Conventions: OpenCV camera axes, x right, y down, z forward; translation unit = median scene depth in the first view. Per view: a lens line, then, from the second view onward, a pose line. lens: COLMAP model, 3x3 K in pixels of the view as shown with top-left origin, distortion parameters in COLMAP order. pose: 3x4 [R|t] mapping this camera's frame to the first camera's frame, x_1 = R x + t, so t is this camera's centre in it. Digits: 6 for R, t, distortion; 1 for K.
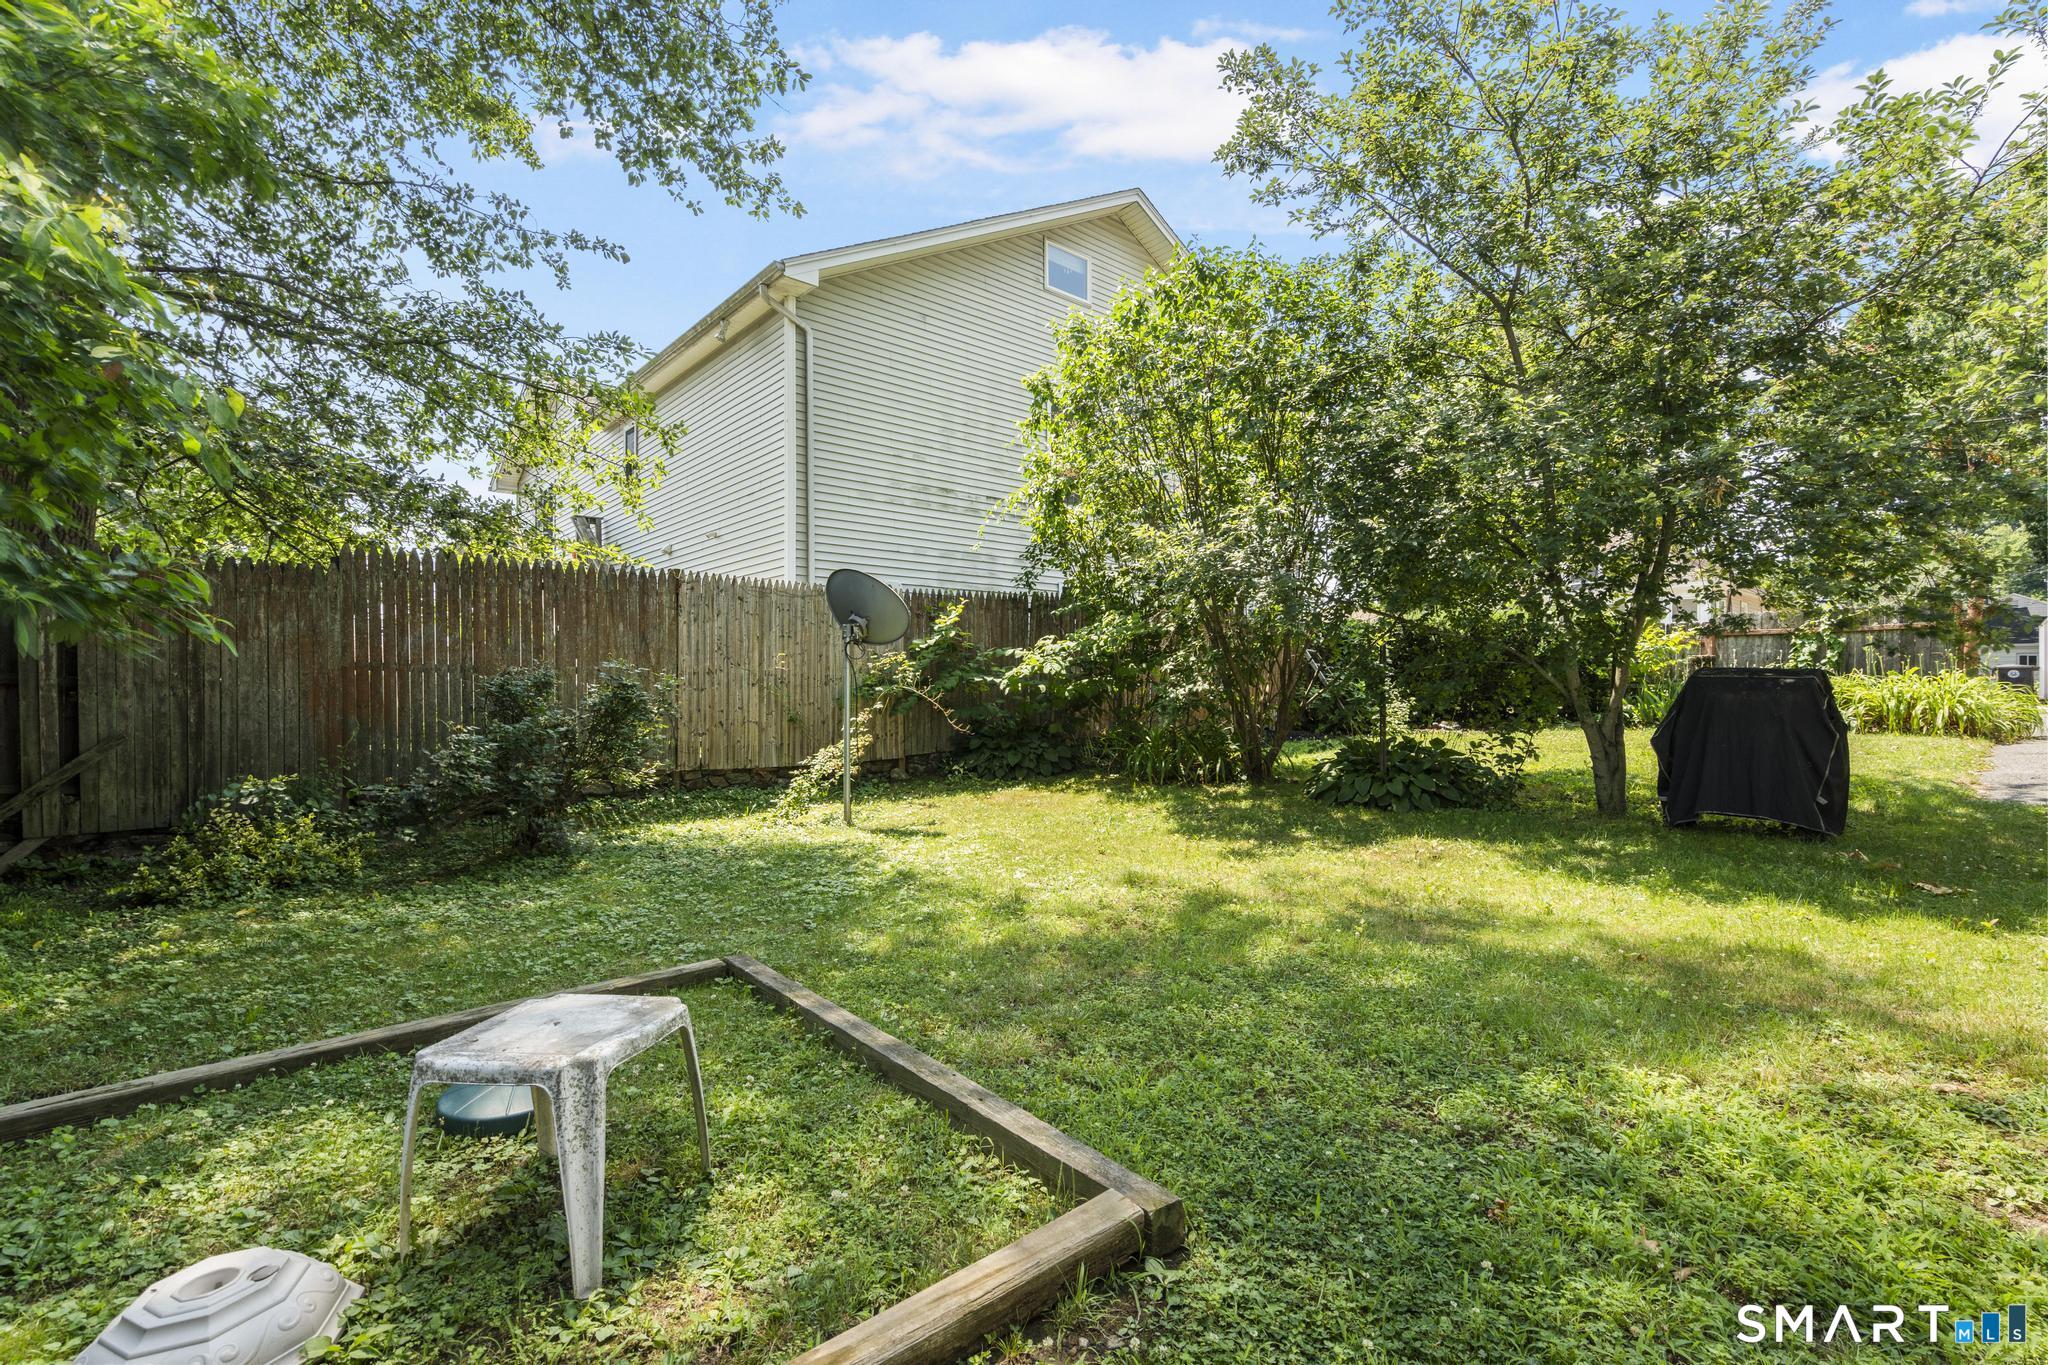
lens RADIAL K [[922.1, 0, 1016.2], [0, 922.1, 689.9], [0, 0, 1]] dist [-0.007206, 0.003971]
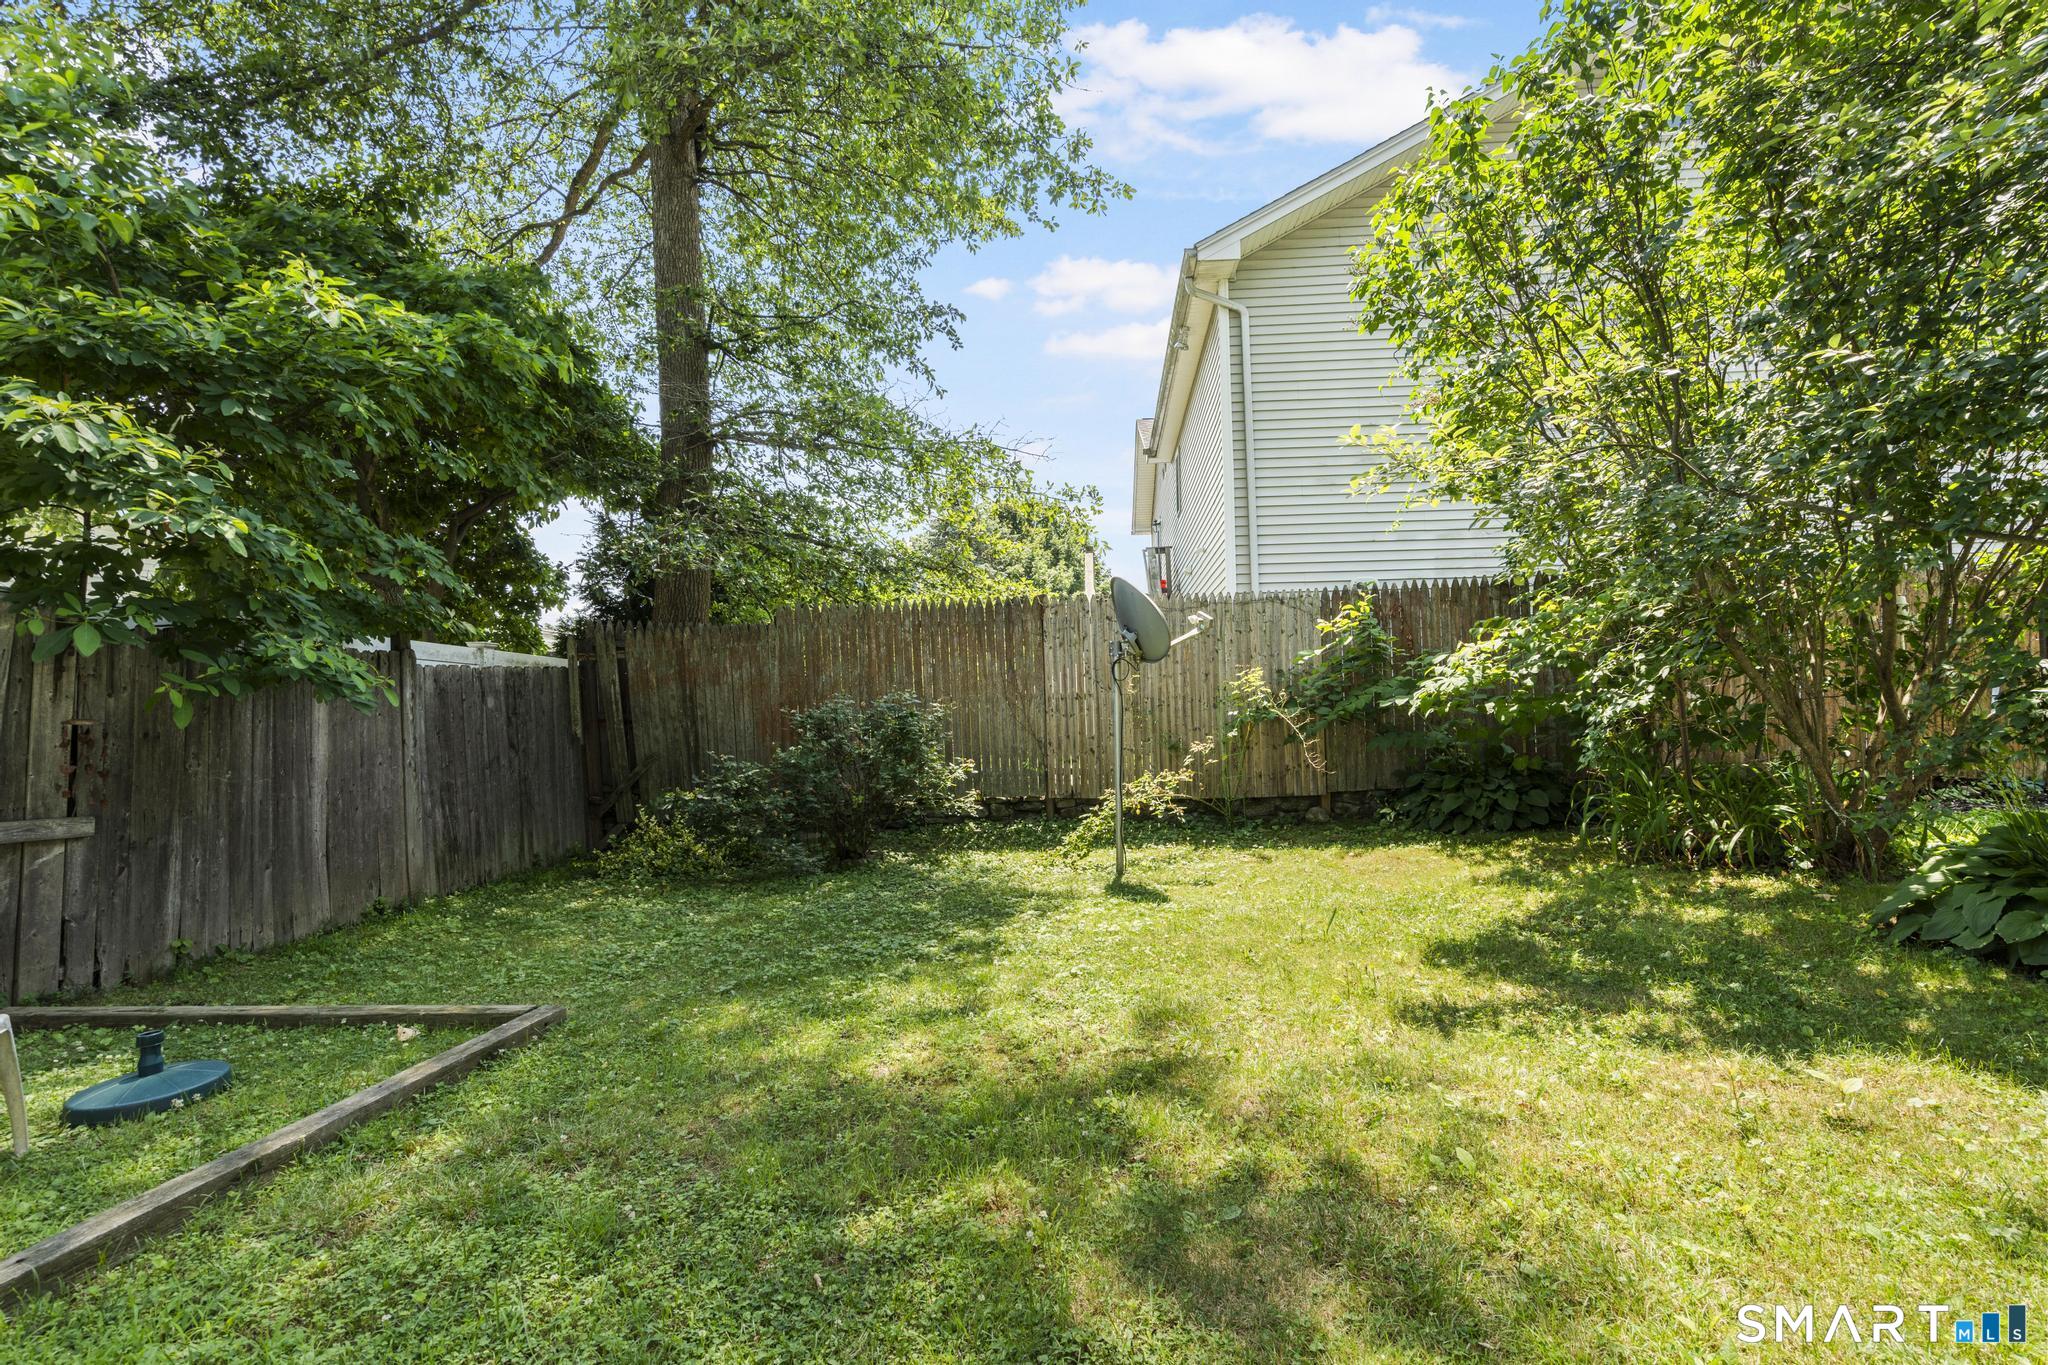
lens RADIAL K [[922.1, 0, 1025.4], [0, 922.1, 687.7], [0, 0, 1]] dist [-0.007206, 0.003971]
pose [[0.708758, -0.026751, -0.704945, 0.321593], [0.018455, 0.999642, -0.019379, -0.011111], [0.705211, 0.000725, 0.708998, 0.276006]]
